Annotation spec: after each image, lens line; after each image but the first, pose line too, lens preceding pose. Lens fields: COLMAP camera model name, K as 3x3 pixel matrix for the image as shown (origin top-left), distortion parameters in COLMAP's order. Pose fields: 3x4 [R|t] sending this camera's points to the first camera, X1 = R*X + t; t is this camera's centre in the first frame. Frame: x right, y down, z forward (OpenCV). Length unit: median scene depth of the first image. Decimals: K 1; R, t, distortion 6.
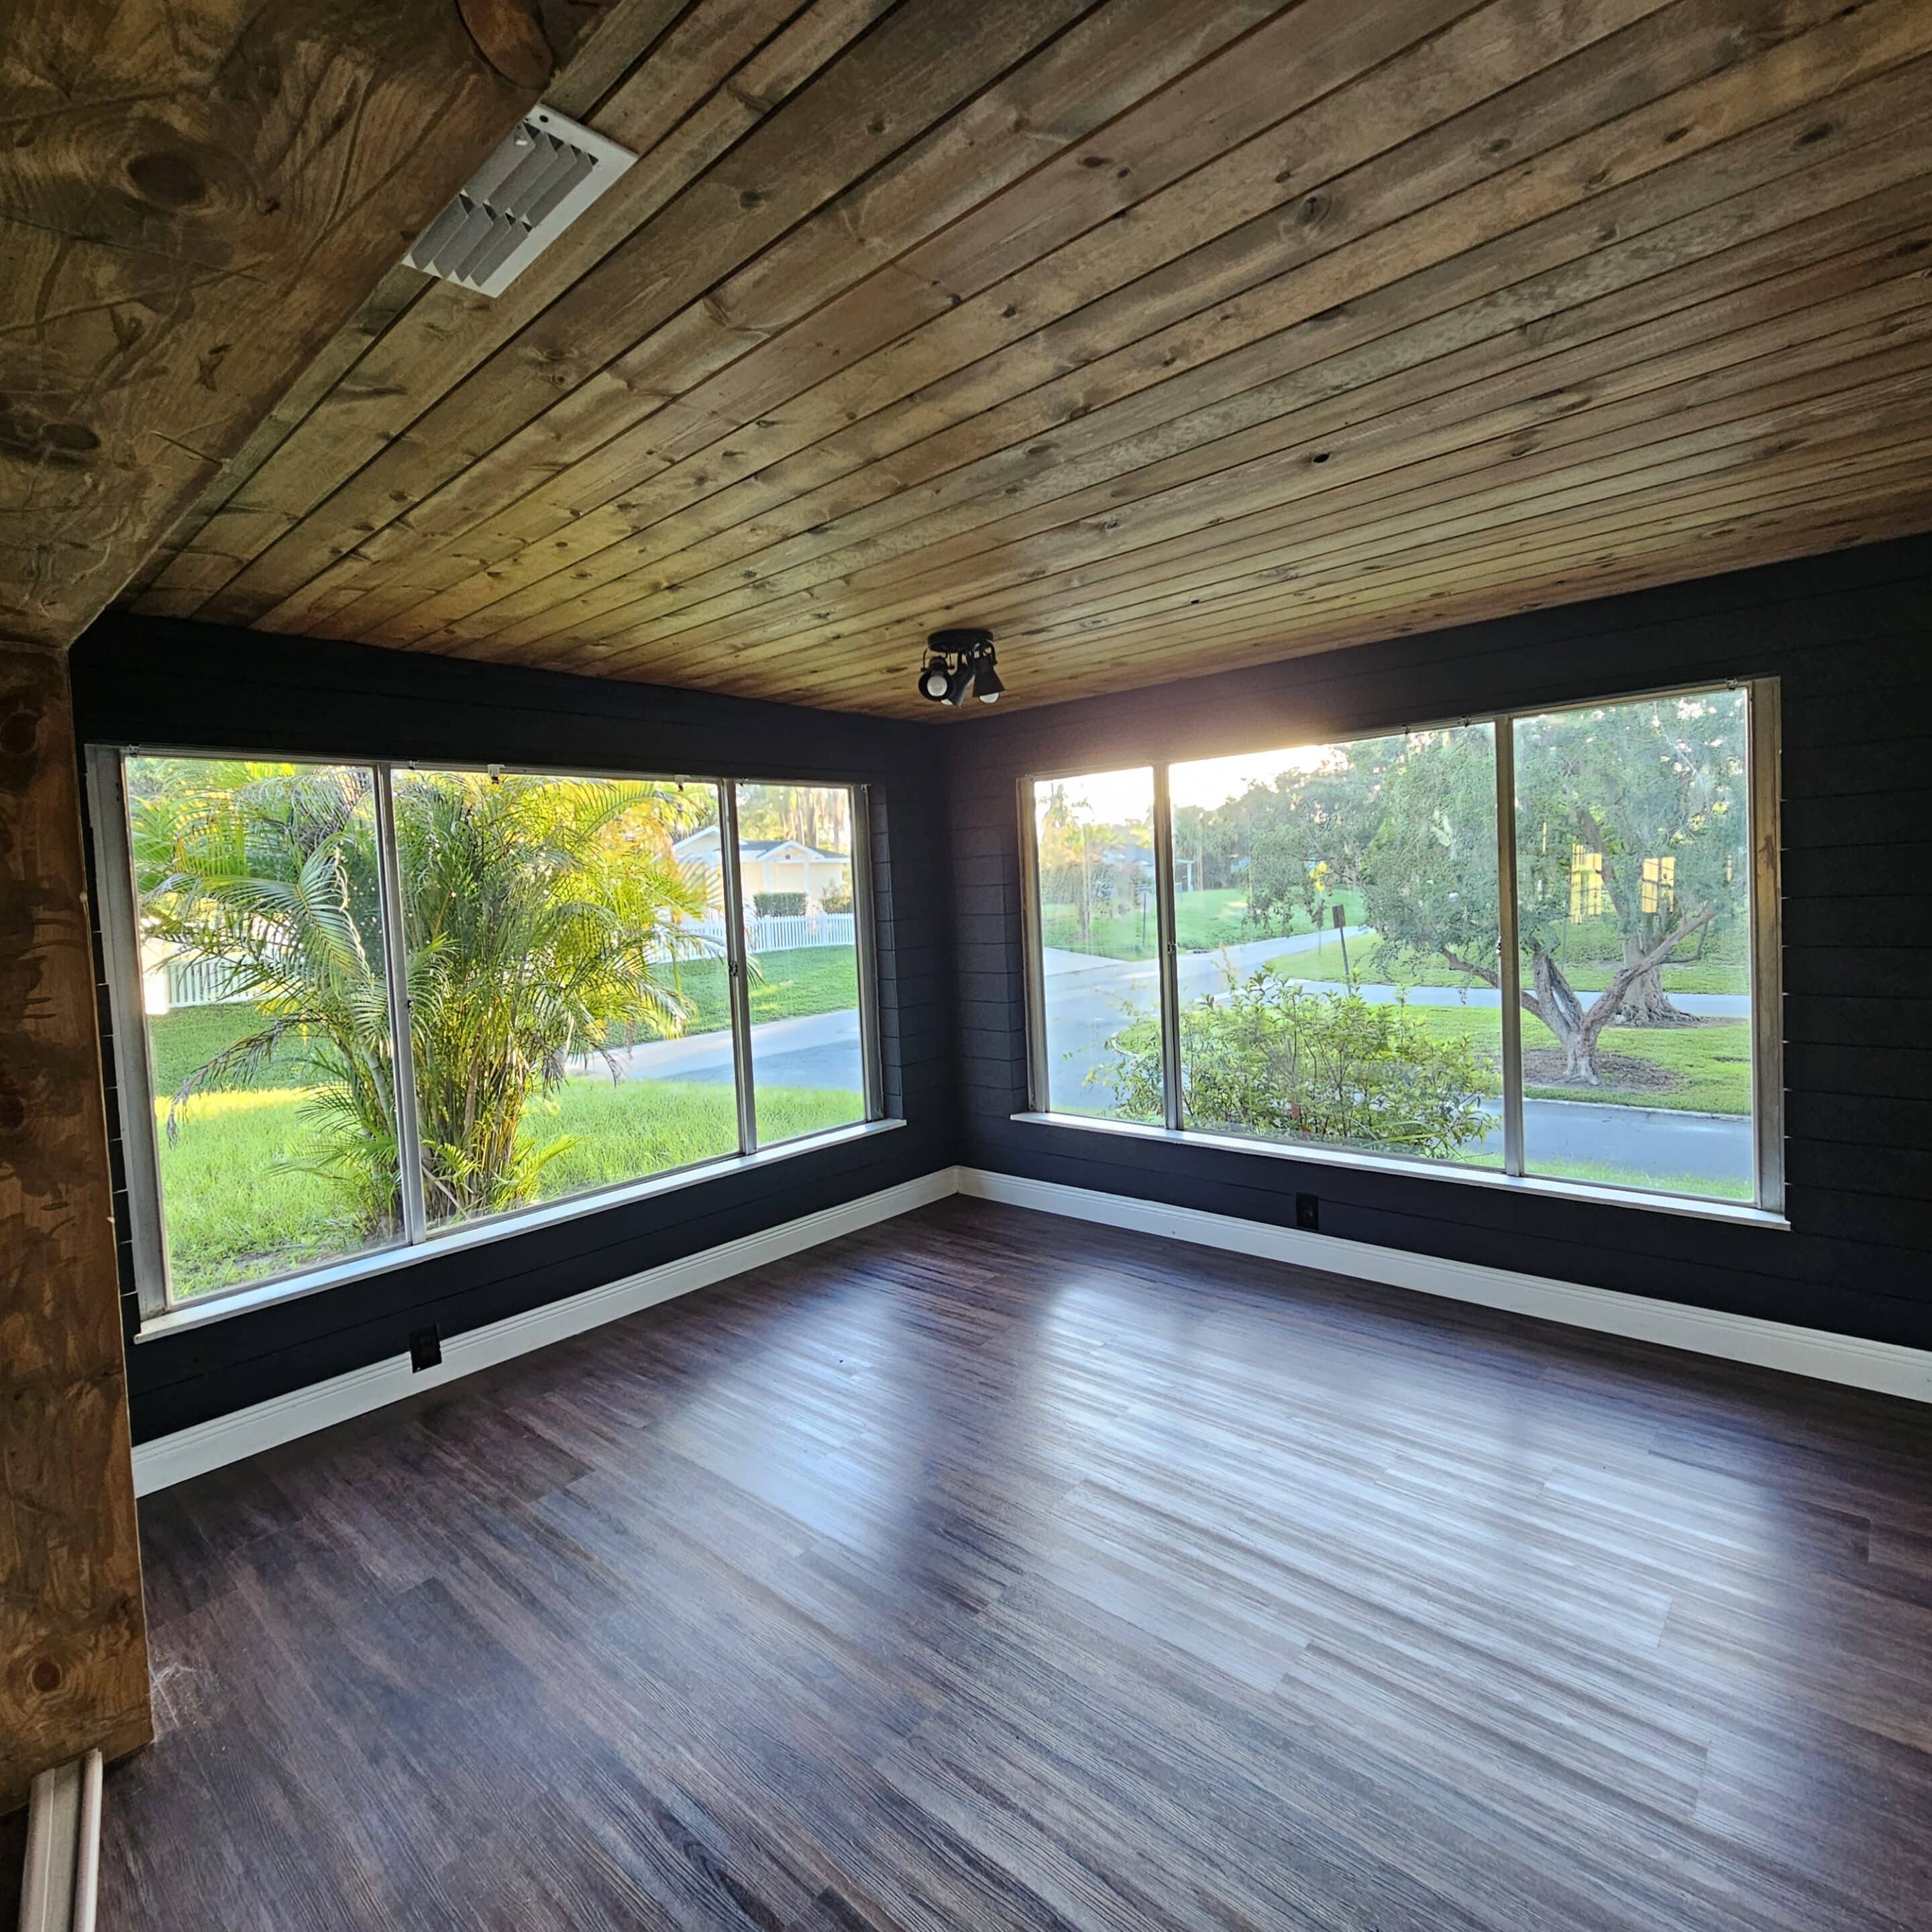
lens RADIAL K [[1071.1, 0, 962.4], [0, 1071.1, 960.3], [0, 0, 1]] dist [-0.000896, -0.001967]
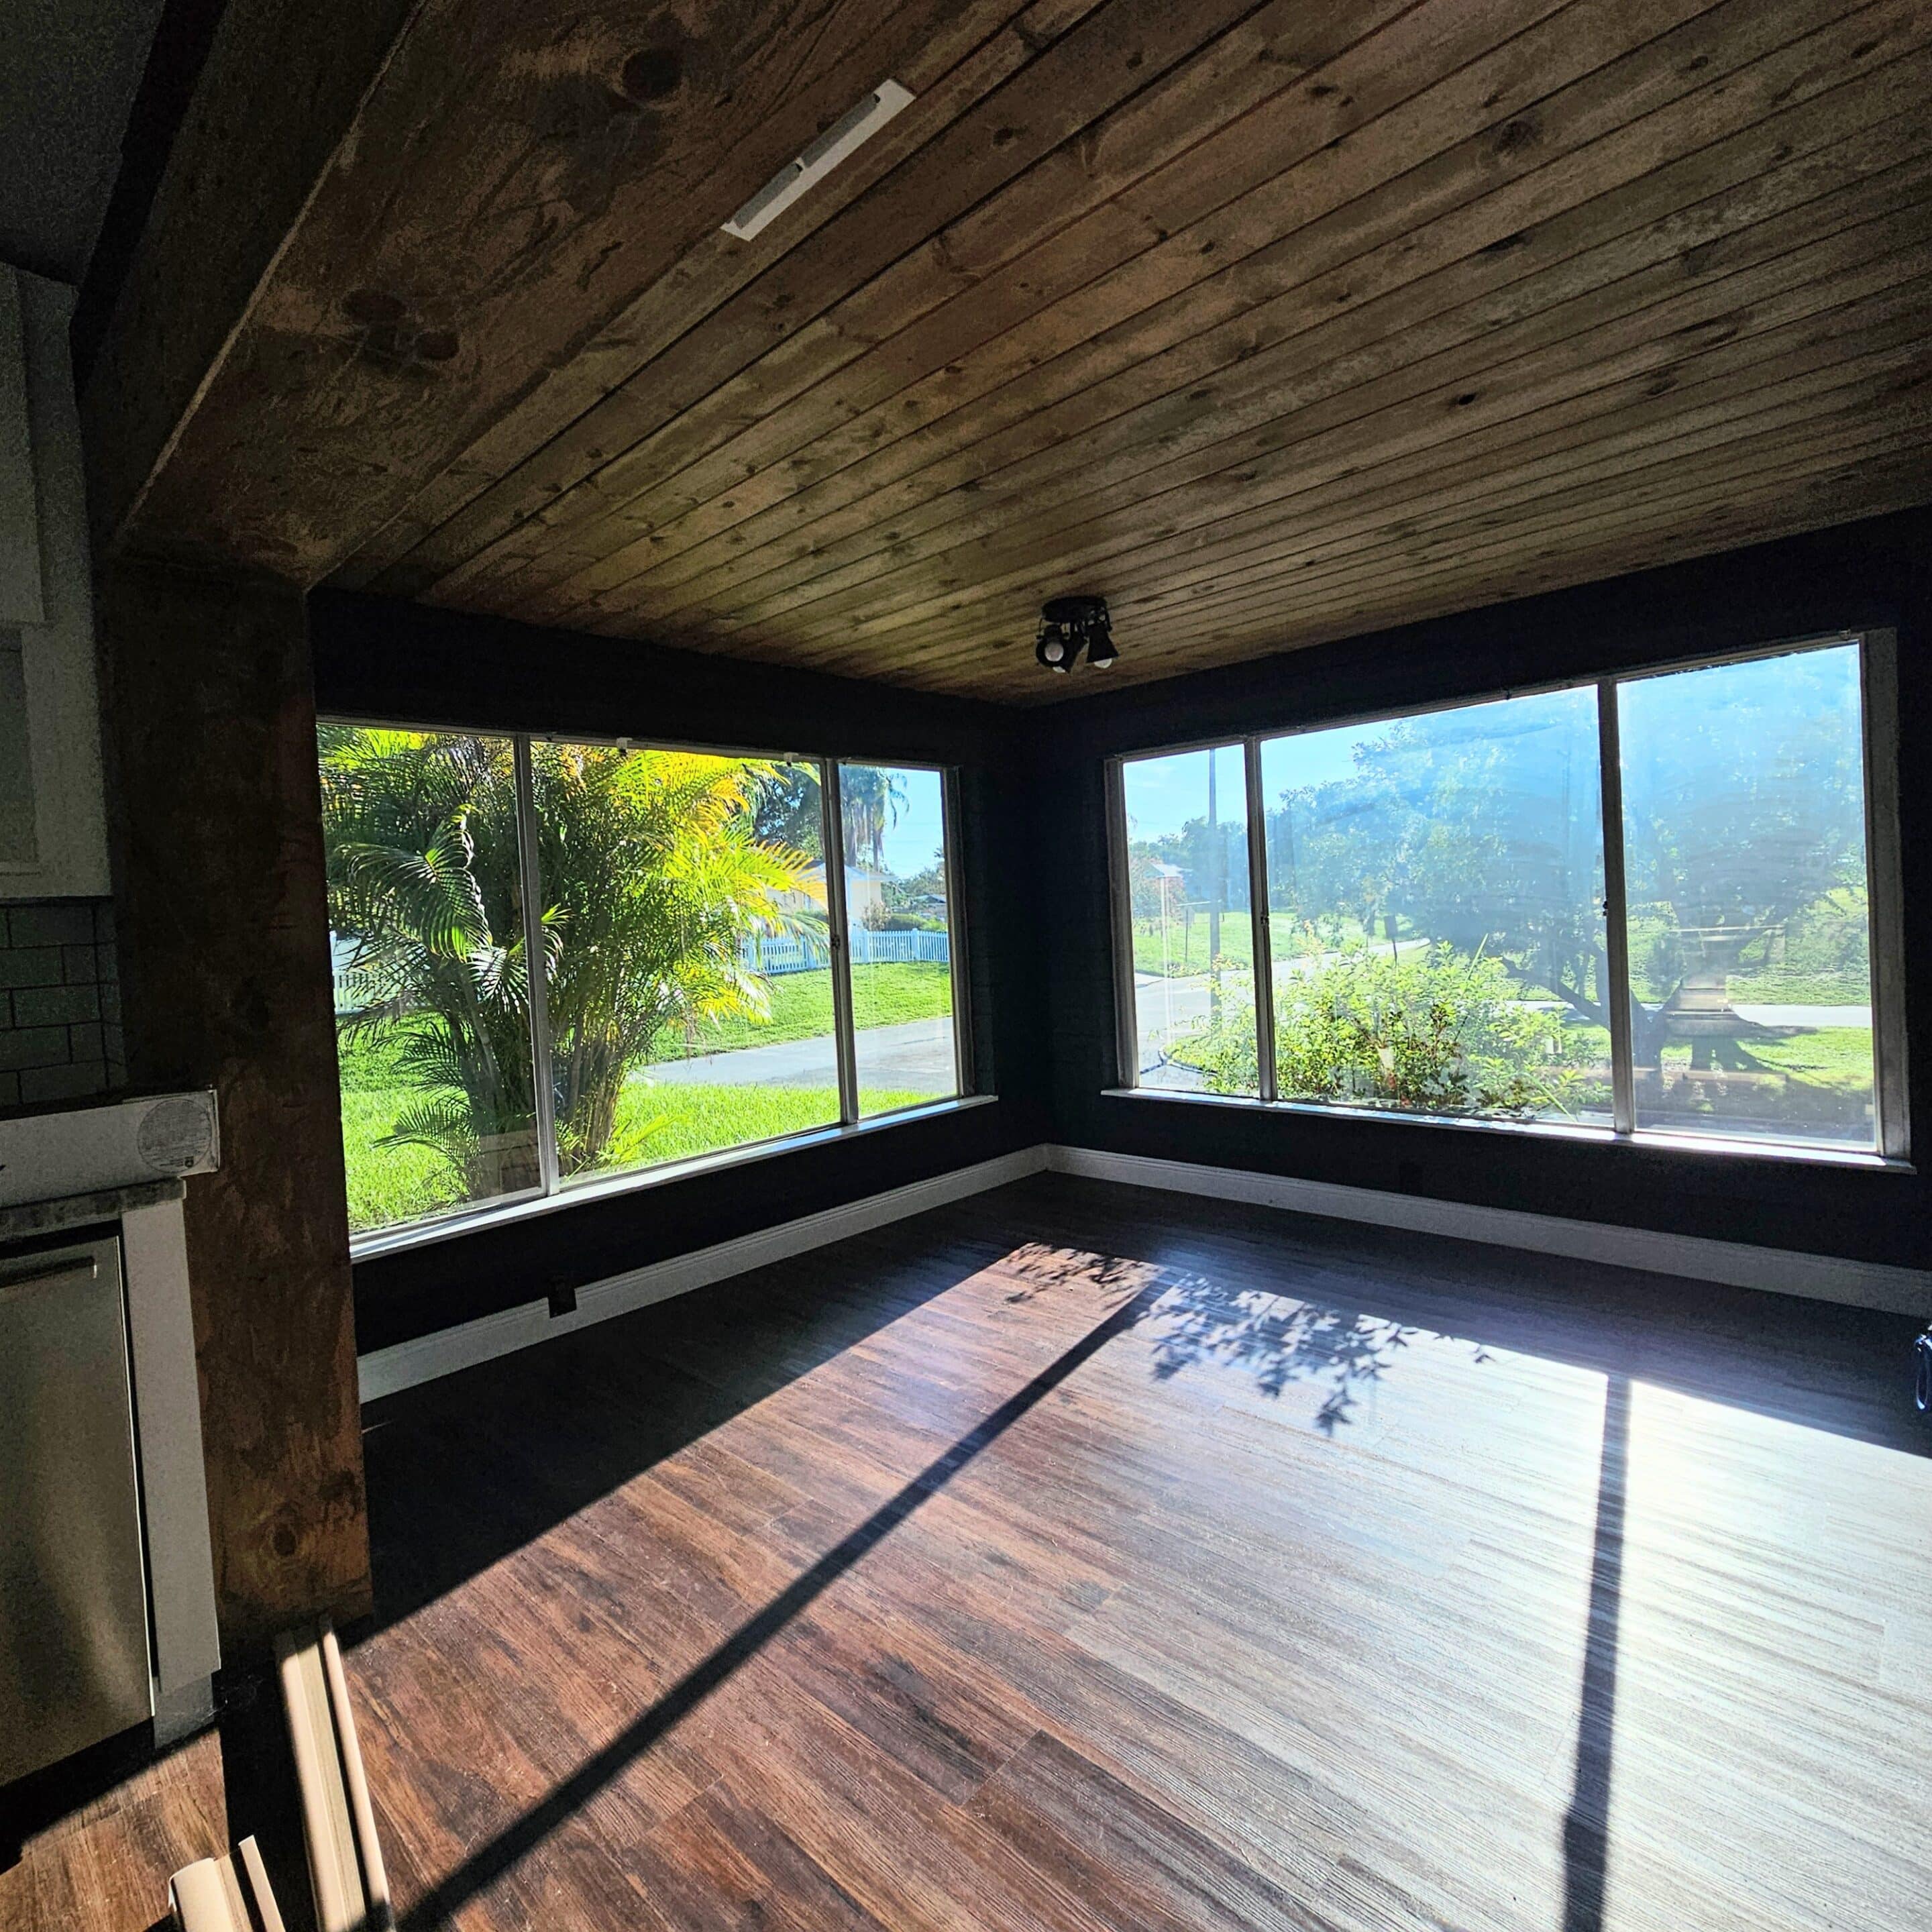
lens RADIAL K [[1076.4, 0, 962.6], [0, 1076.4, 960.8], [0, 0, 1]] dist [0.000156, -0.000772]
pose [[0.999430, -0.004732, -0.033435, -0.124066], [0.004100, 0.999812, -0.018956, 0.097865], [0.033519, 0.018808, 0.999261, -0.059339]]
